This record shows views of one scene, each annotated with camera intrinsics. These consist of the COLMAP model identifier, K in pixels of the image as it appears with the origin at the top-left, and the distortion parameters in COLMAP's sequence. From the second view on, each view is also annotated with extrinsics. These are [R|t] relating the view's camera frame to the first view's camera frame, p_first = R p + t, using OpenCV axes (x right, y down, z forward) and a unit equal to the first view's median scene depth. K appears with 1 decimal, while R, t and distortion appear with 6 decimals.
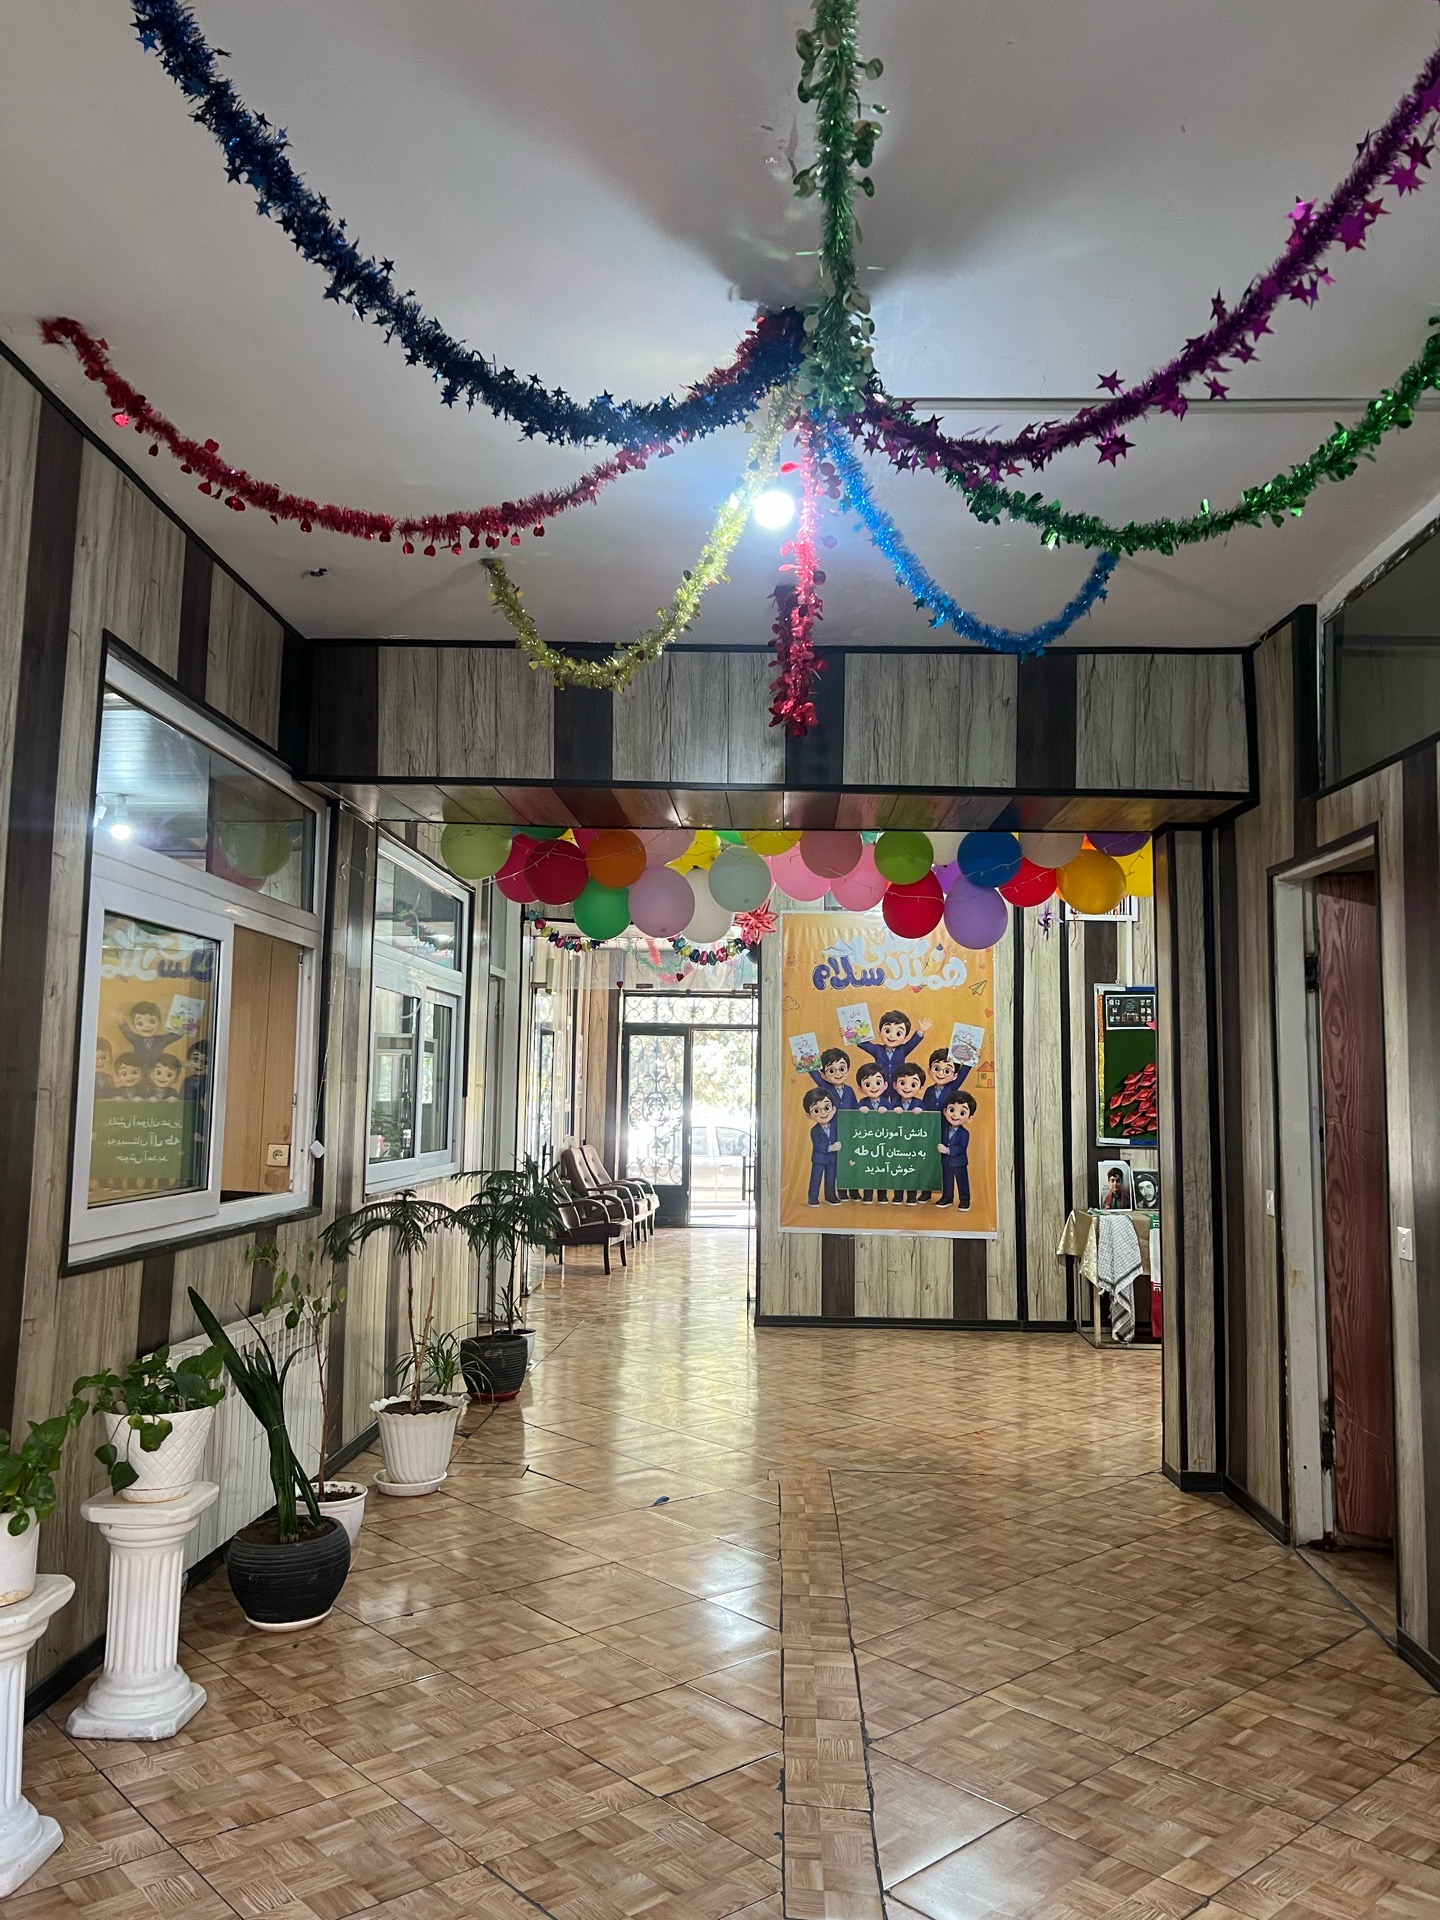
lens RADIAL K [[1431.2, 0, 699.0], [0, 1431.2, 953.1], [0, 0, 1]] dist [0.006129, -0.009950]
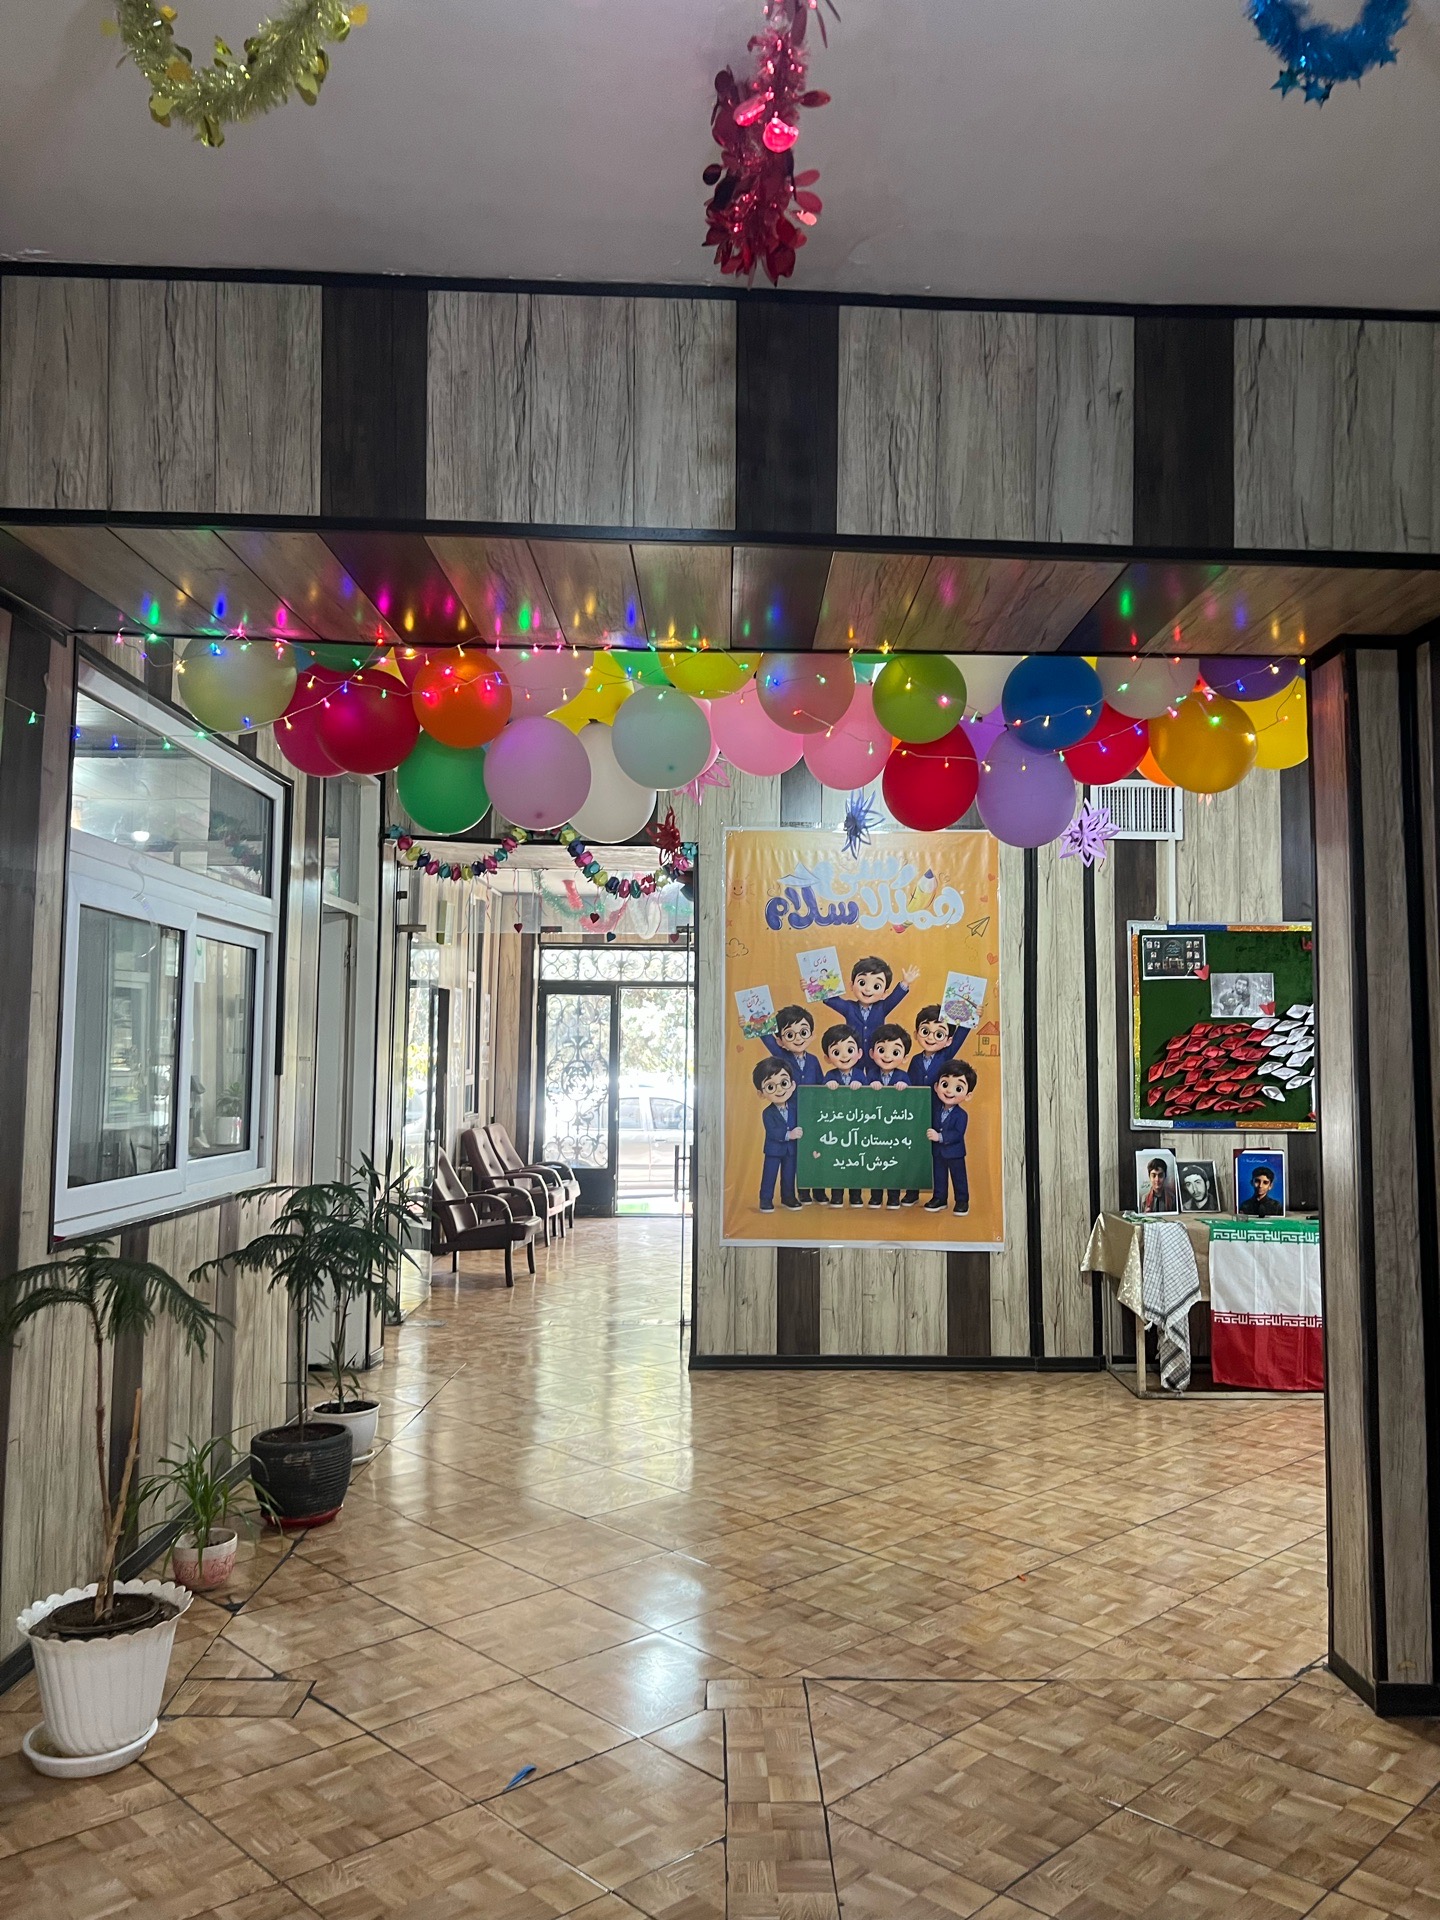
lens RADIAL K [[1431.2, 0, 732.8], [0, 1431.2, 952.9], [0, 0, 1]] dist [0.006129, -0.009950]
pose [[0.997870, -0.001993, 0.065203, 0.013642], [0.000362, 0.999687, 0.025018, 0.021224], [-0.065233, -0.024941, 0.997558, 0.264787]]
